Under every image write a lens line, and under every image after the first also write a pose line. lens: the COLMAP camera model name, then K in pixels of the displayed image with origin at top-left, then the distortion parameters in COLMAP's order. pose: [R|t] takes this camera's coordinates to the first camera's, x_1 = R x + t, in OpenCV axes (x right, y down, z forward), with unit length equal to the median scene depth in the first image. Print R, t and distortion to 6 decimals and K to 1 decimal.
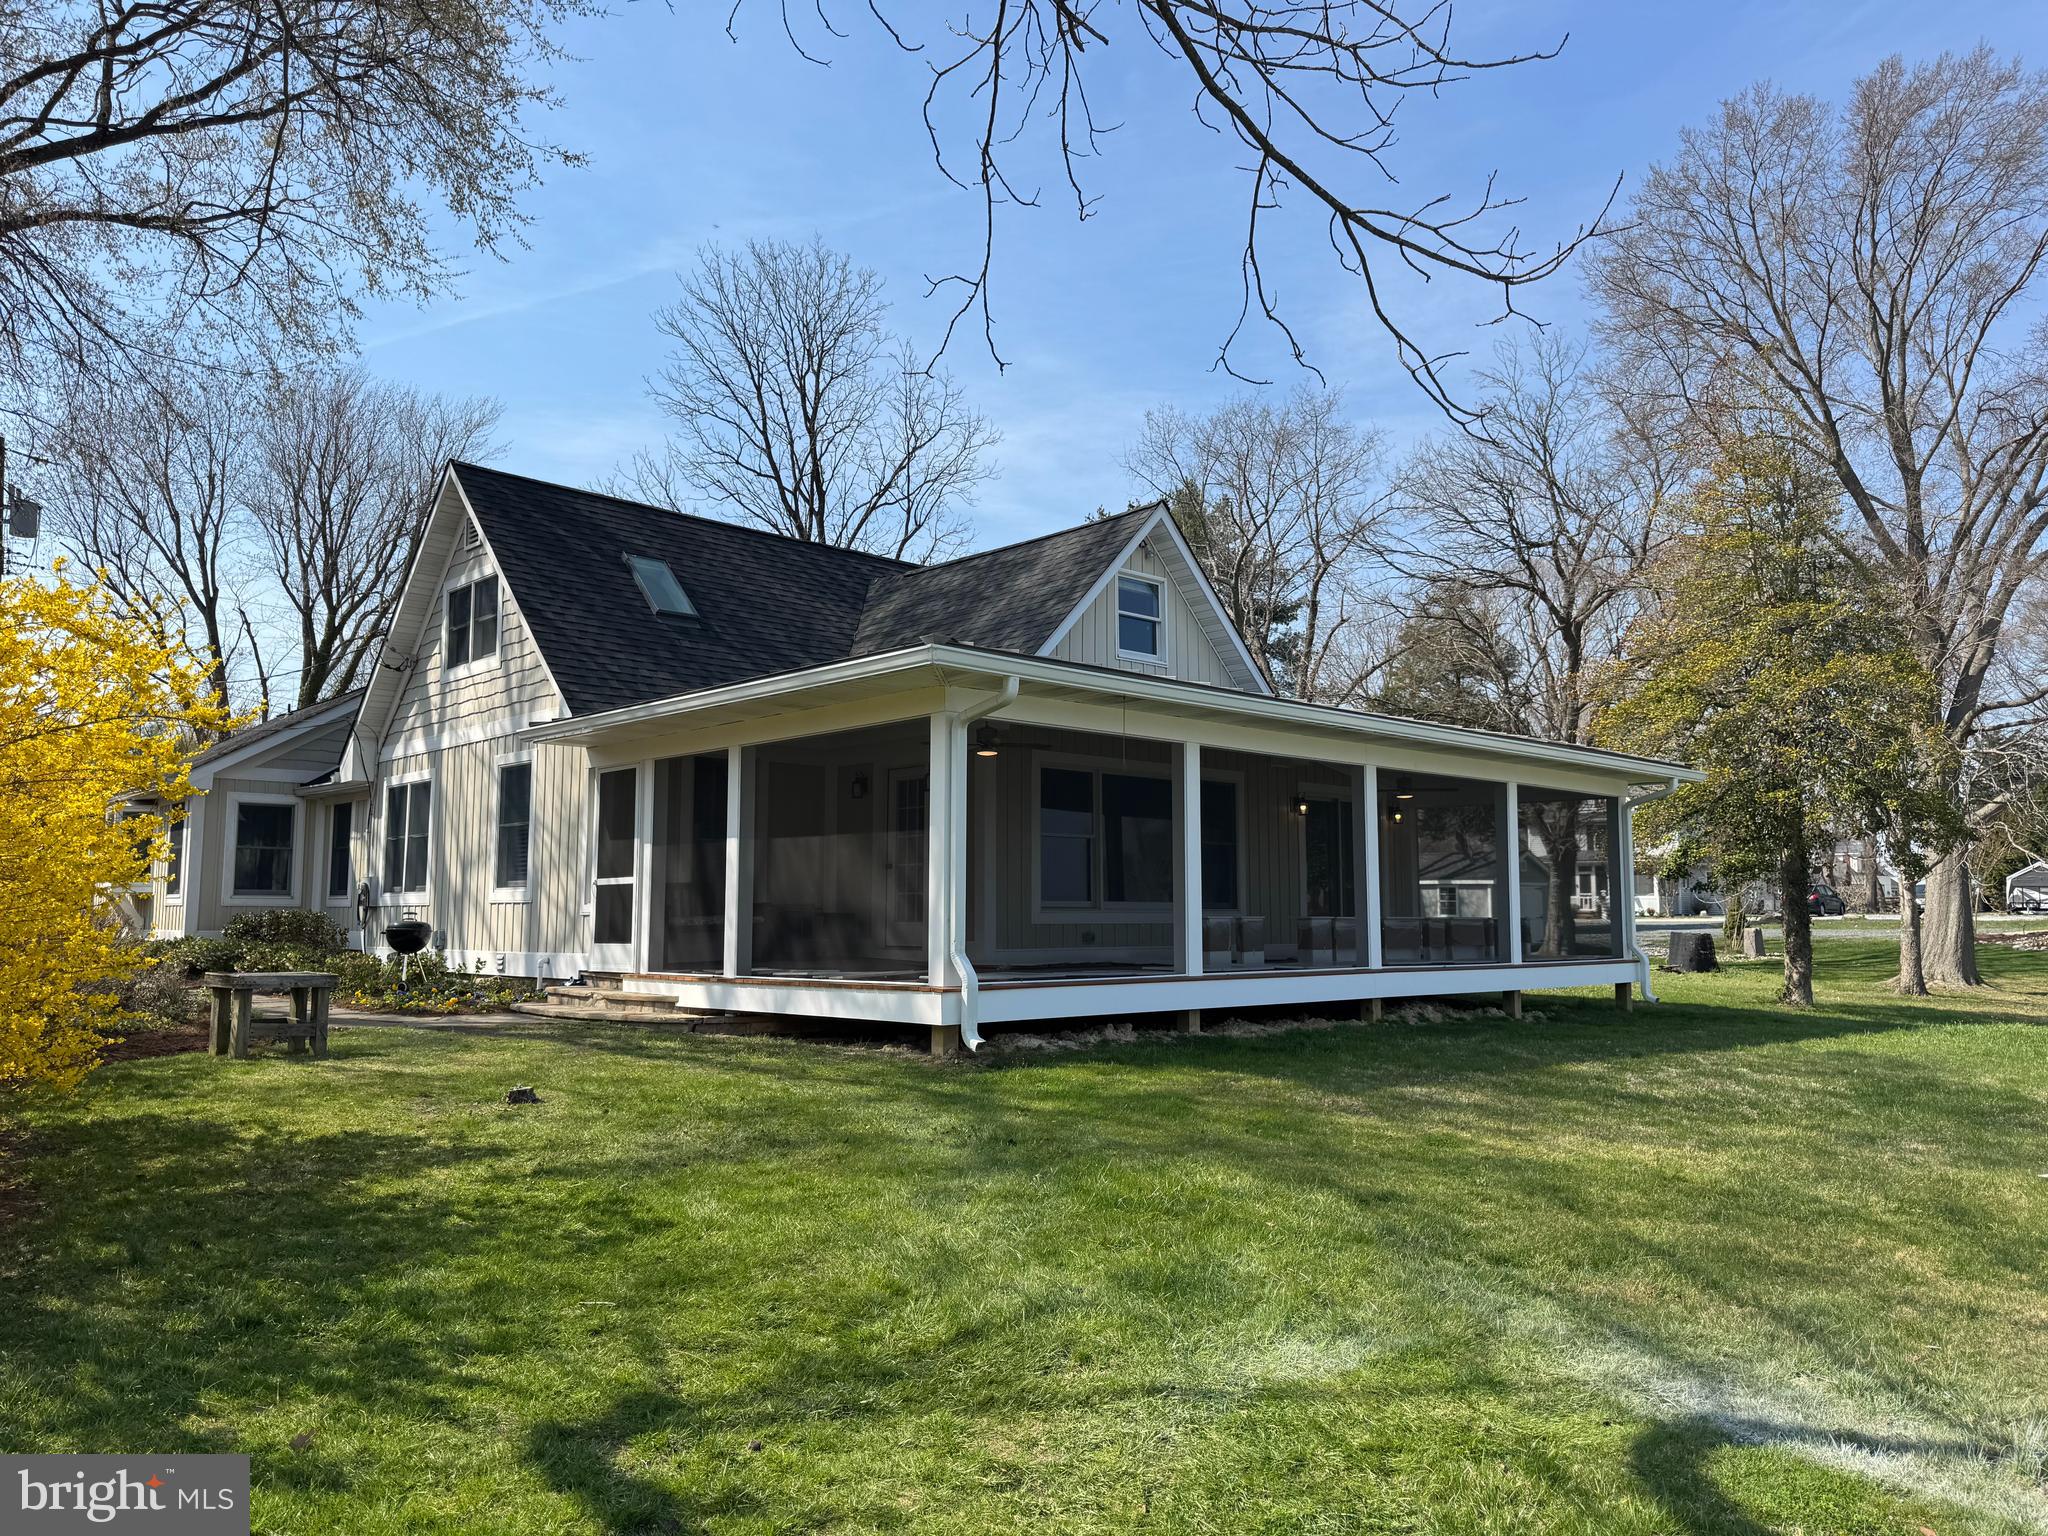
lens RADIAL K [[1434.0, 0, 1014.8], [0, 1434.0, 792.3], [0, 0, 1]] dist [0.068690, -0.084588]
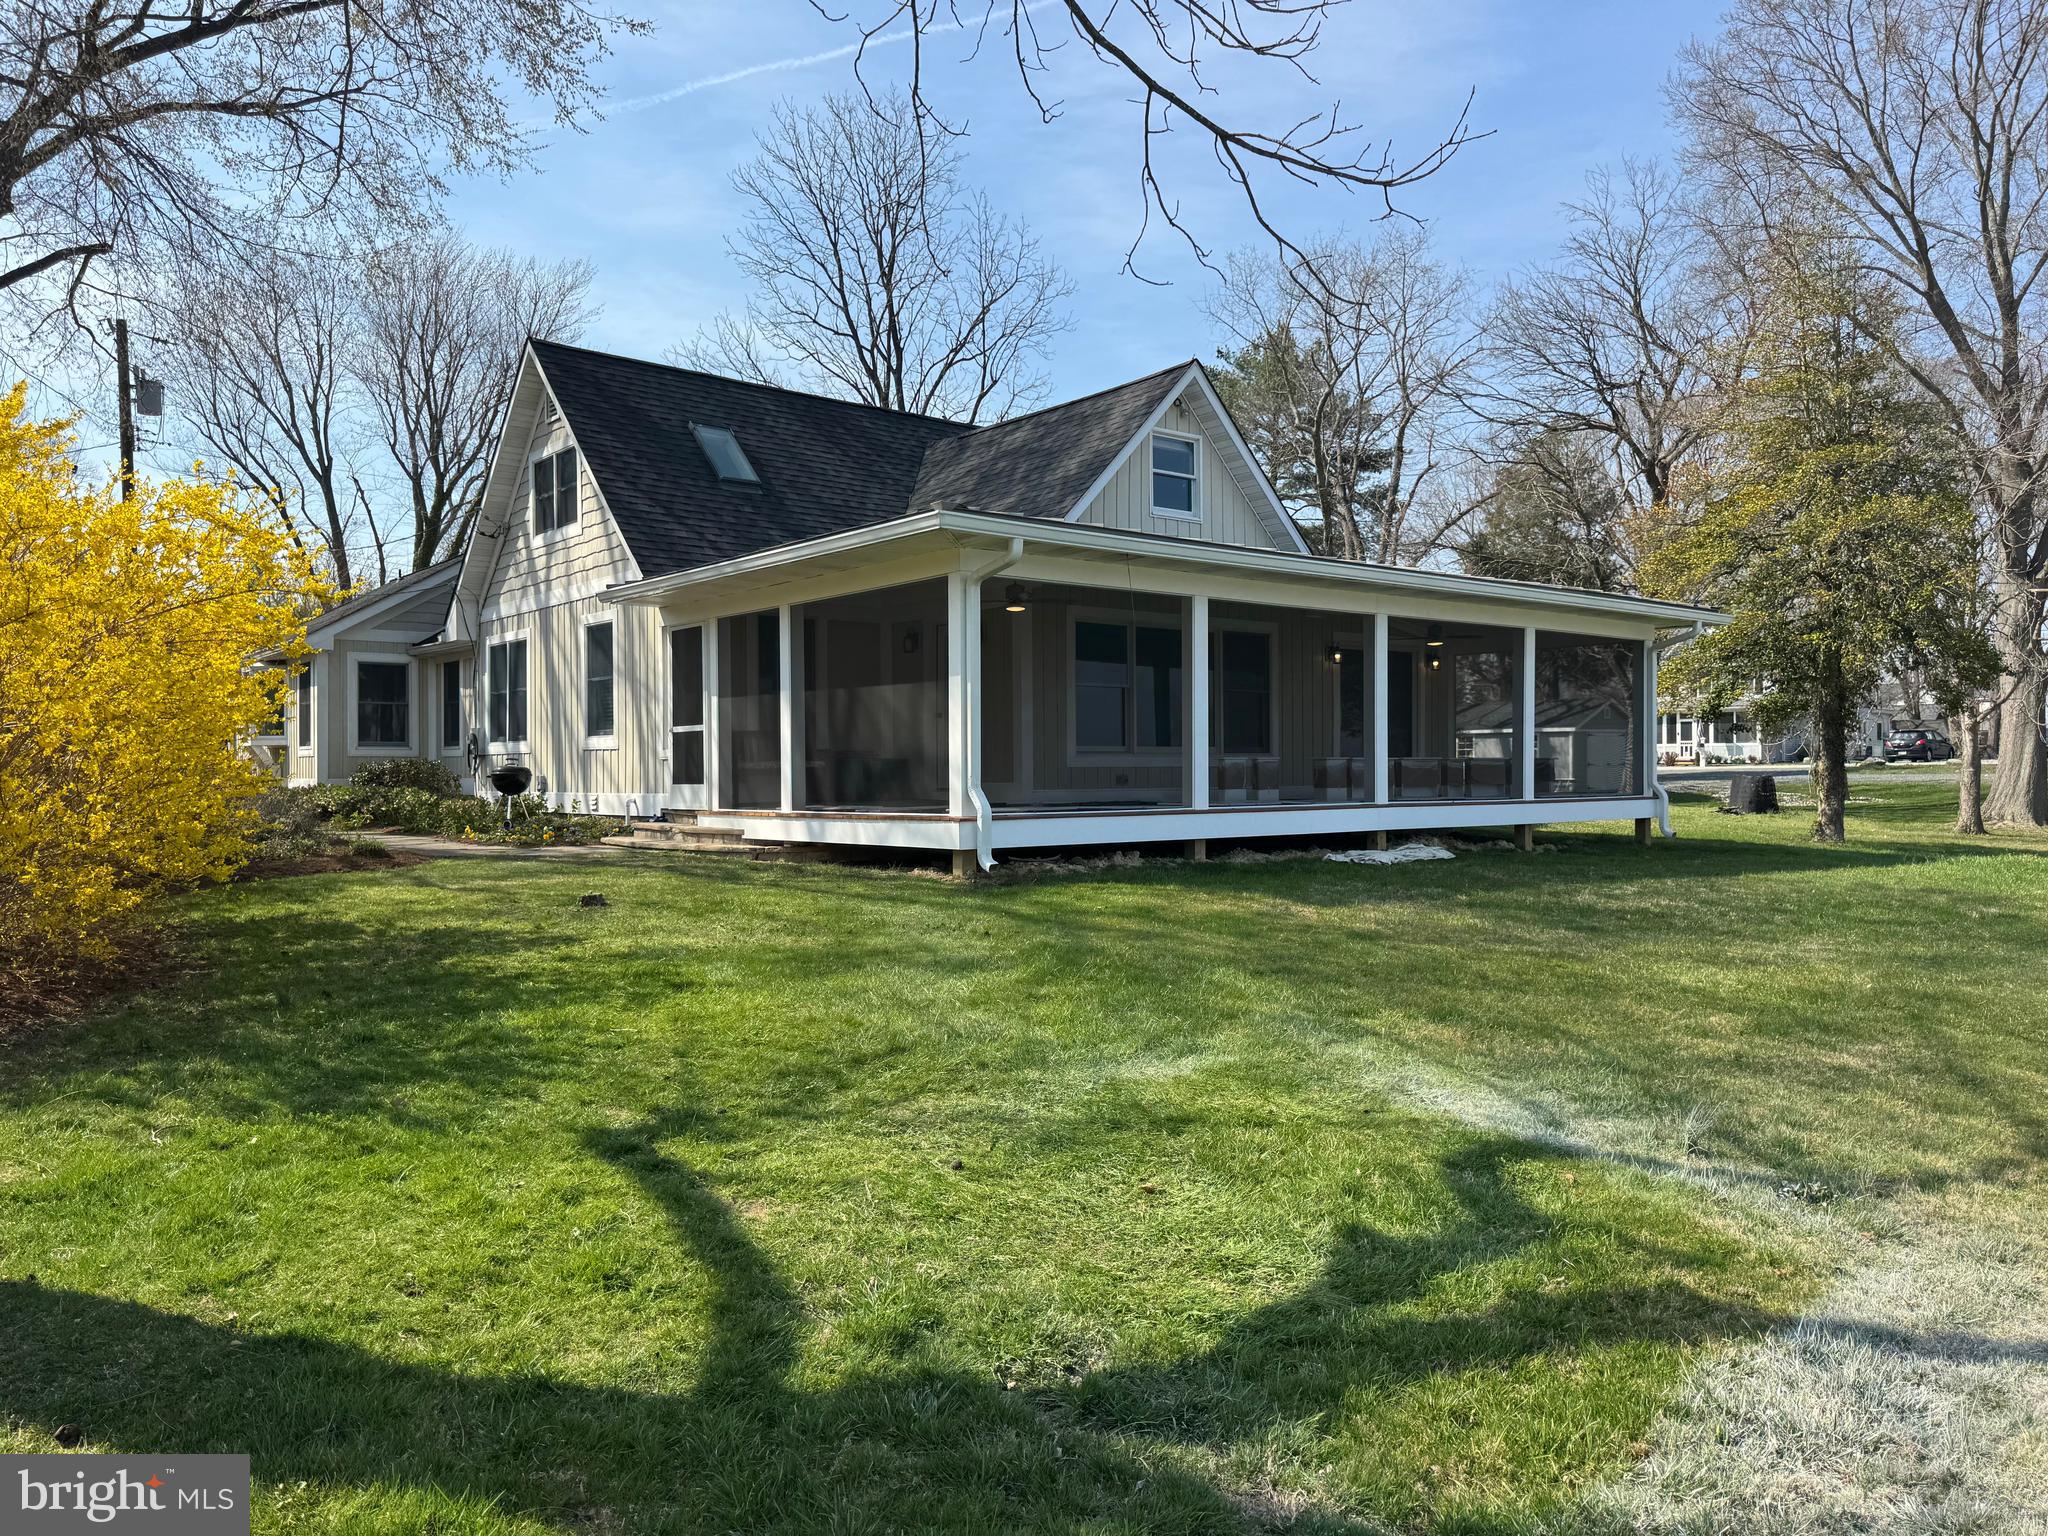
lens RADIAL K [[1434.0, 0, 1015.6], [0, 1434.0, 778.6], [0, 0, 1]] dist [0.068690, -0.084588]
pose [[0.997470, -0.005944, -0.070840, 0.038593], [0.012331, 0.995860, 0.090065, 0.002632], [0.070012, -0.090711, 0.993413, -0.061499]]
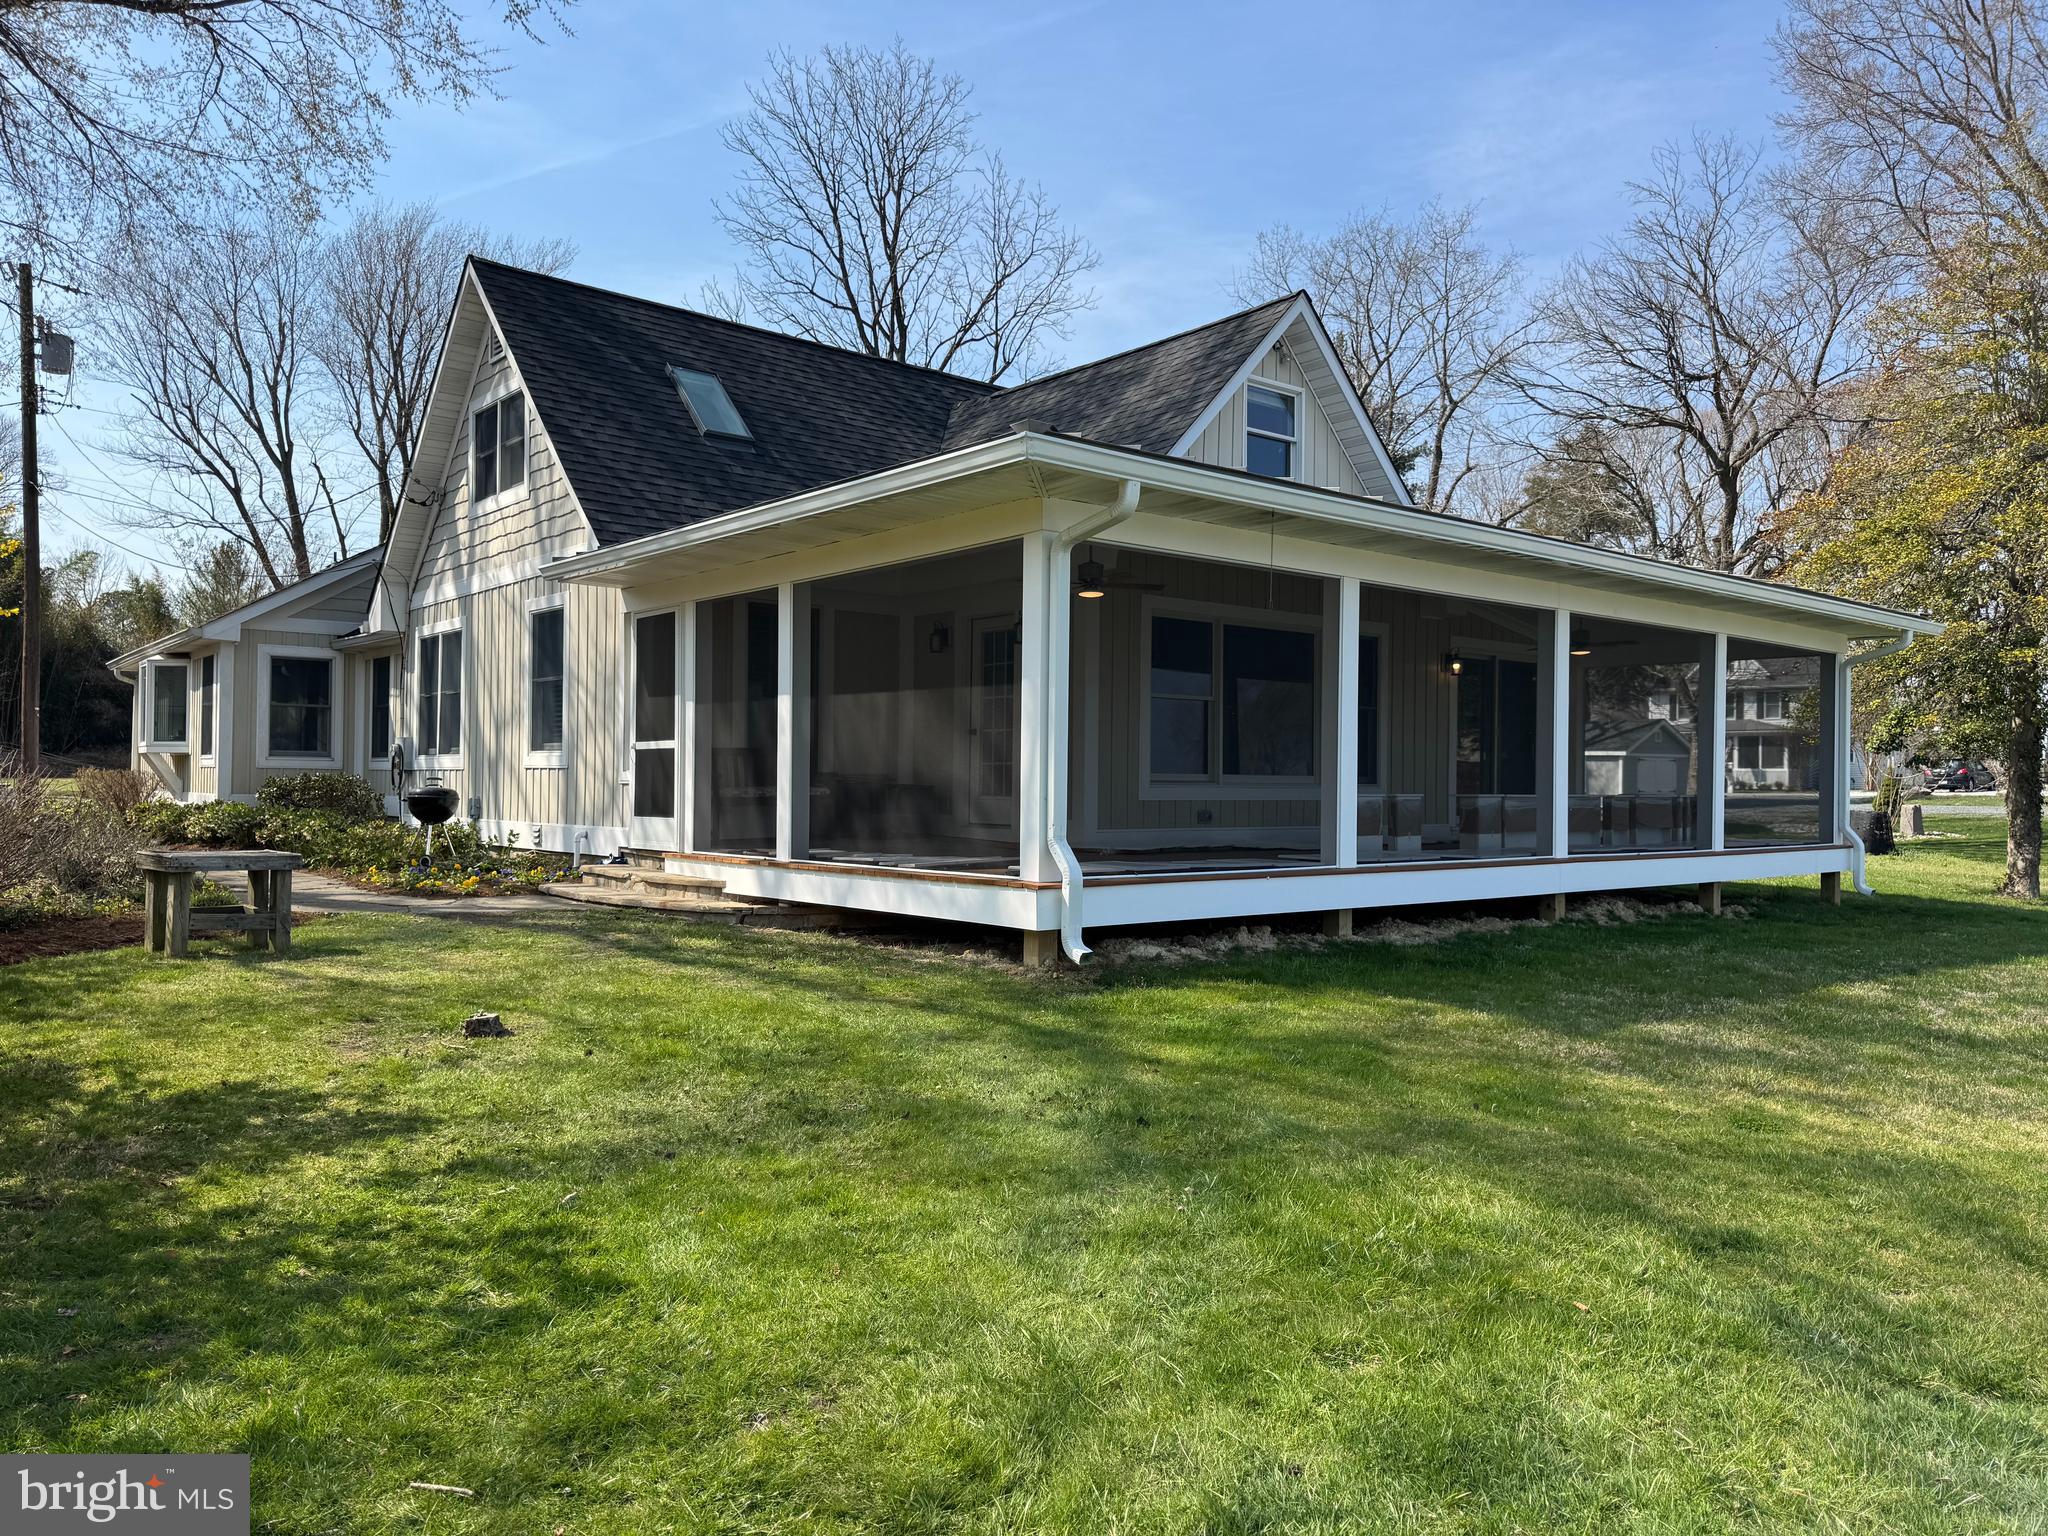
lens RADIAL K [[1434.0, 0, 1027.5], [0, 1434.0, 800.7], [0, 0, 1]] dist [0.068690, -0.084588]
pose [[0.998636, 0.009395, -0.051366, -0.008515], [-0.004351, 0.995232, 0.097441, 0.007551], [0.052037, -0.097085, 0.993915, 0.116652]]
